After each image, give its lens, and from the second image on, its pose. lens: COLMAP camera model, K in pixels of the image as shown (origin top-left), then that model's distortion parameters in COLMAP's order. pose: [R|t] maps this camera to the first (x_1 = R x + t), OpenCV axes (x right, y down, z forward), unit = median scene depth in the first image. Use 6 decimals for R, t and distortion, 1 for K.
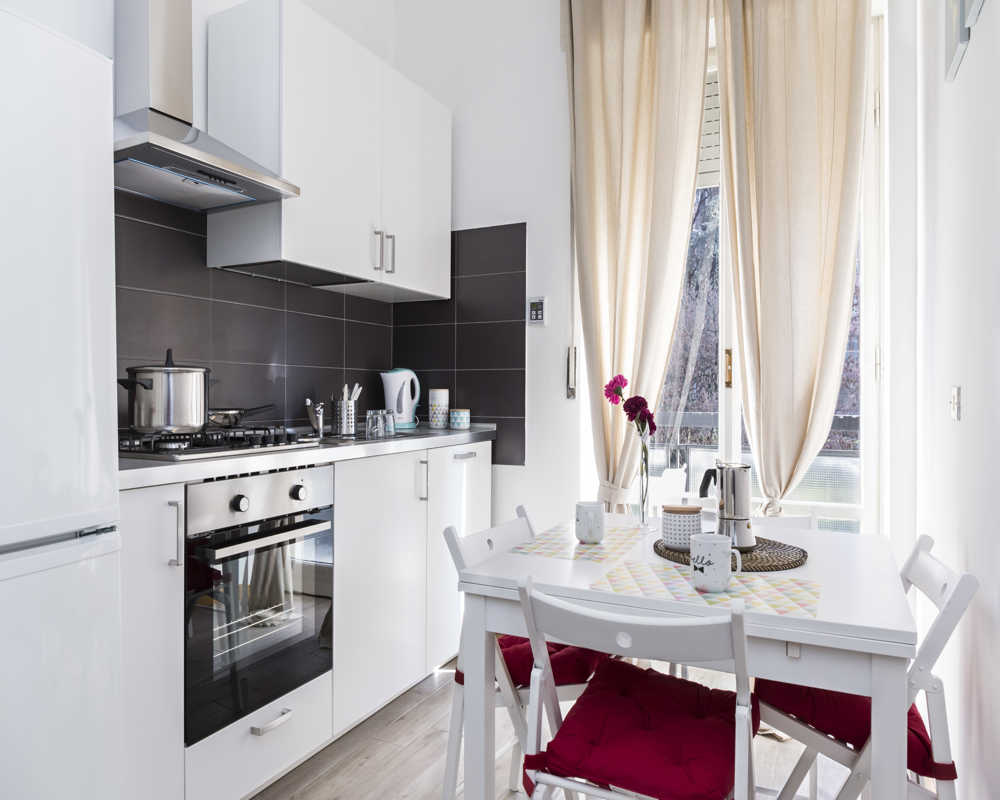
lens RADIAL K [[694.7, 0, 500.0], [0, 694.7, 400.0], [0, 0, 1]] dist [0.000575, -0.000764]
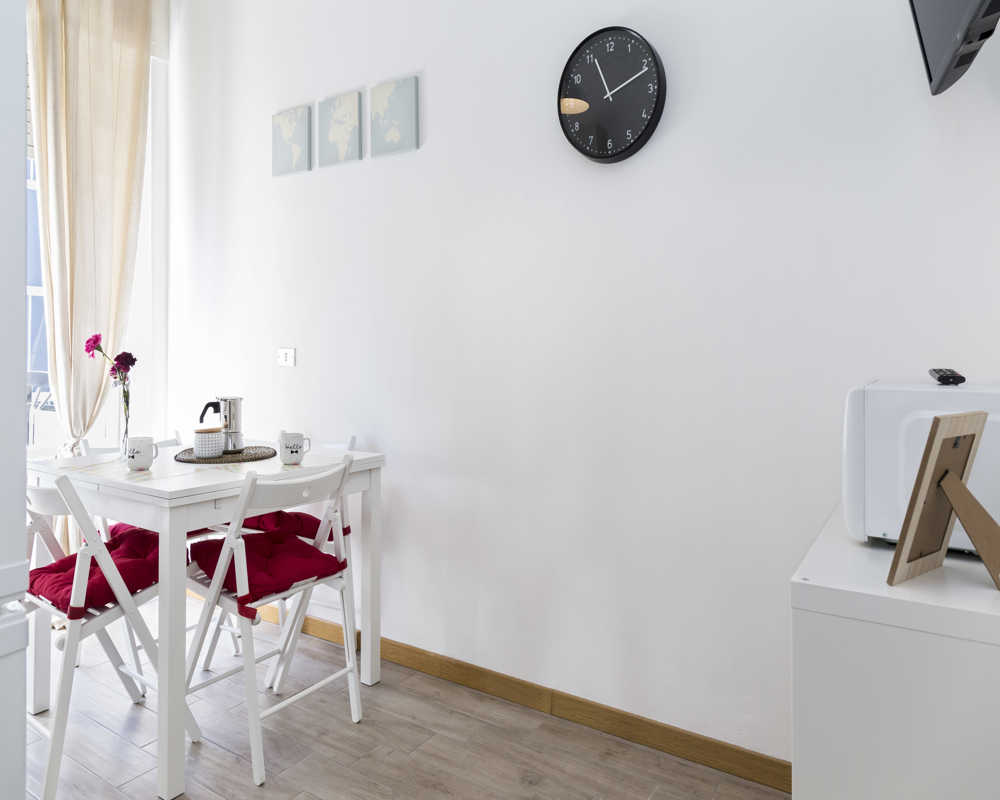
lens RADIAL K [[685.8, 0, 480.5], [0, 685.8, 343.9], [0, 0, 1]] dist [-0.003972, -0.002295]
pose [[0.123537, 0.009537, 0.992294, -1.011098], [0.004643, 0.999937, -0.010188, -0.007109], [-0.992329, 0.005865, 0.123485, 0.243062]]
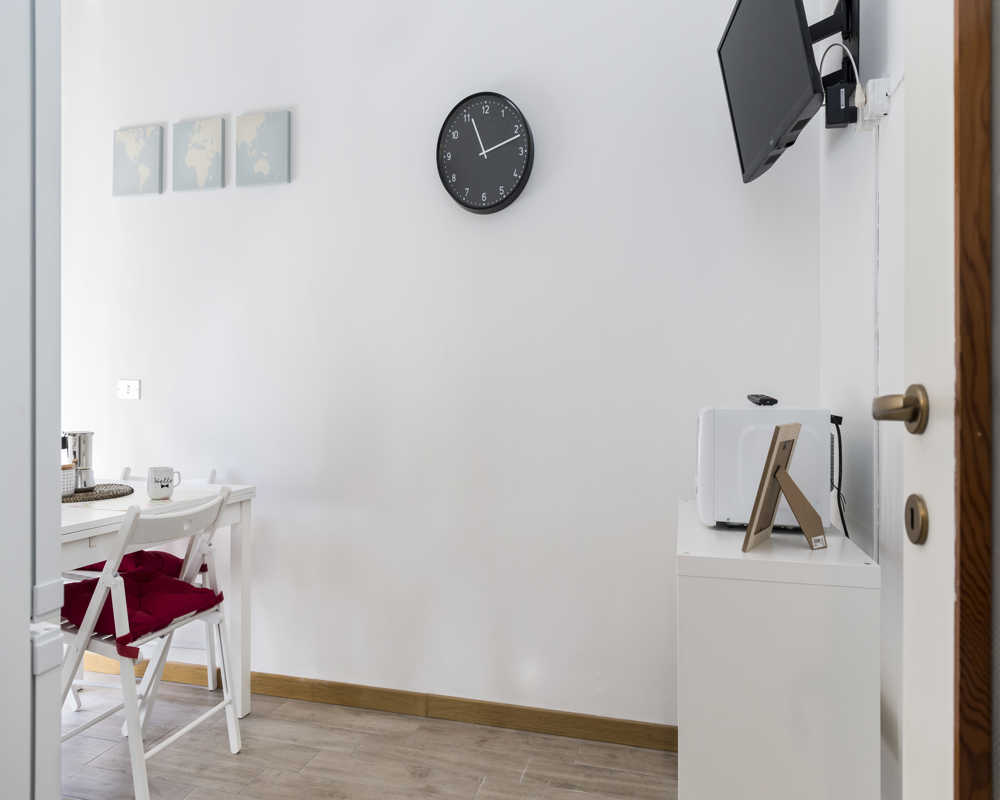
lens RADIAL K [[672.6, 0, 498.8], [0, 672.6, 387.7], [0, 0, 1]] dist [-0.002094, -0.004247]
pose [[-0.193372, 0.001190, 0.981125, -1.086953], [0.002629, 0.999996, -0.000695, 0.004574], [-0.981122, 0.002445, -0.193374, 0.388459]]
